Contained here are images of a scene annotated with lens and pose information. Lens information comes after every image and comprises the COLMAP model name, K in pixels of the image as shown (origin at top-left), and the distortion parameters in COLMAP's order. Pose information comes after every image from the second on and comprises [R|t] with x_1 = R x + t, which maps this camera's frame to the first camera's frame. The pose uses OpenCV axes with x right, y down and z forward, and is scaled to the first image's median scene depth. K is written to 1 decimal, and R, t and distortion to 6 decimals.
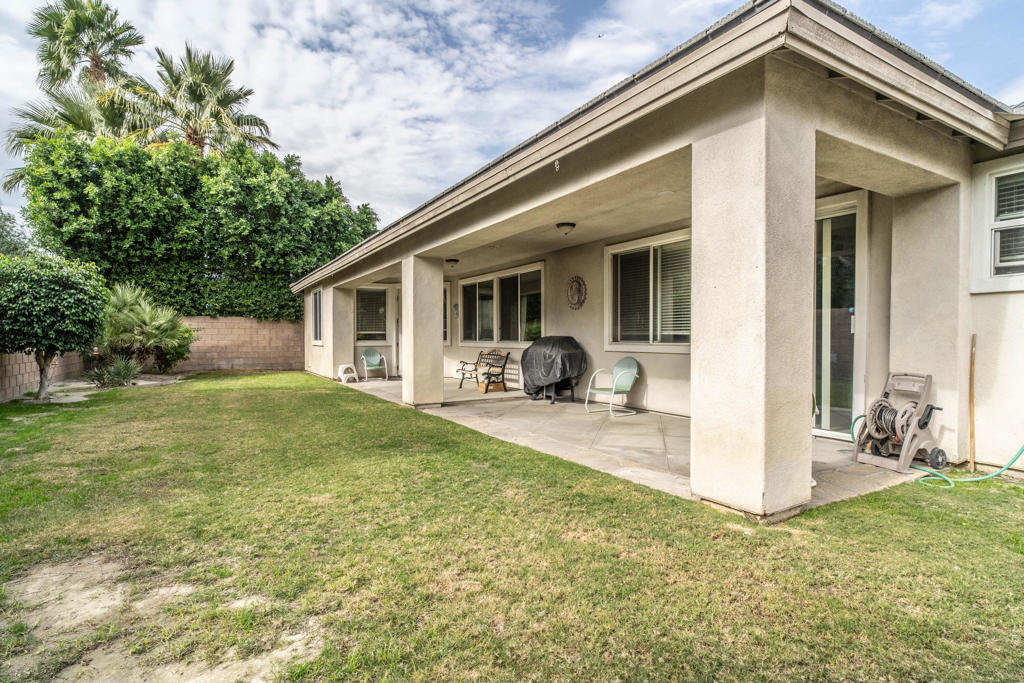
lens RADIAL K [[530.4, 0, 512.0], [0, 530.4, 341.5], [0, 0, 1]] dist [-0.005923, 0.000900]
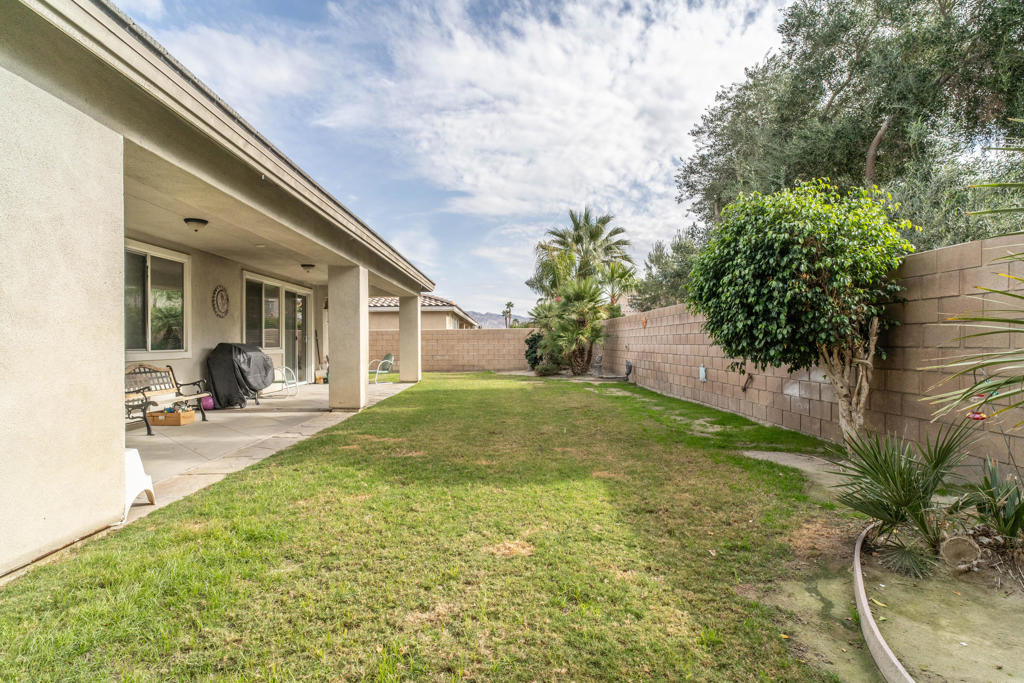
lens RADIAL K [[541.5, 0, 502.5], [0, 541.5, 345.8], [0, 0, 1]] dist [-0.002739, 0.000527]
pose [[-0.859386, 0.005212, 0.511302, -0.593139], [0.012641, 0.999859, 0.011055, -0.006696], [-0.511172, 0.015964, -0.859330, 1.081893]]
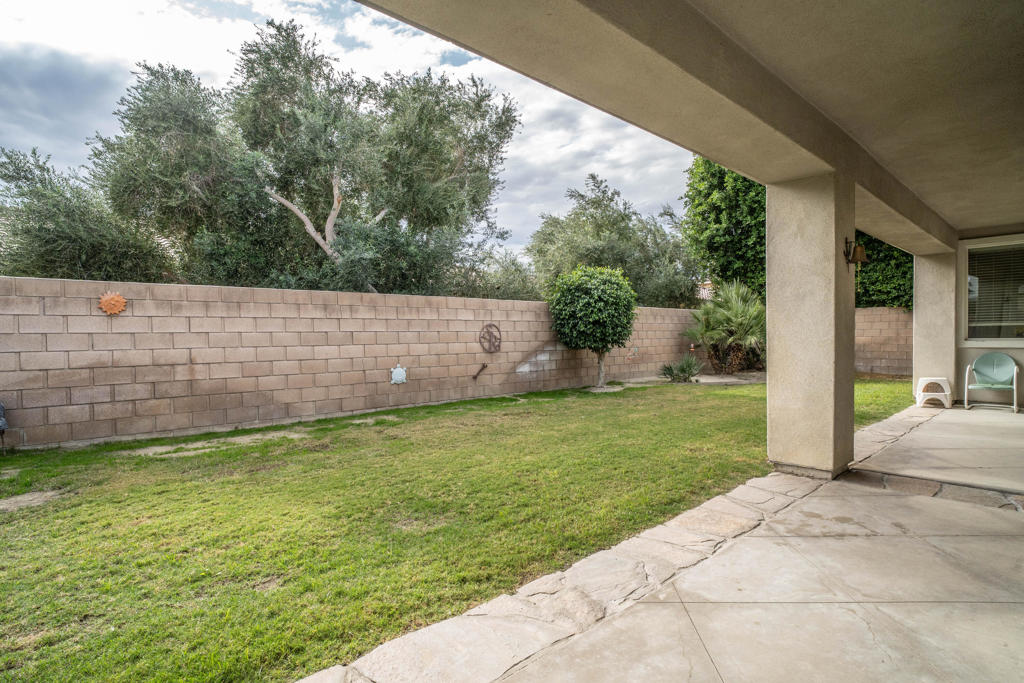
lens RADIAL K [[533.2, 0, 514.4], [0, 533.2, 347.2], [0, 0, 1]] dist [-0.064251, 0.033636]
pose [[0.208688, 0.019625, -0.977785, 0.166699], [0.003321, 0.999779, 0.020776, -0.005509], [0.977977, -0.007583, 0.208576, 0.377875]]
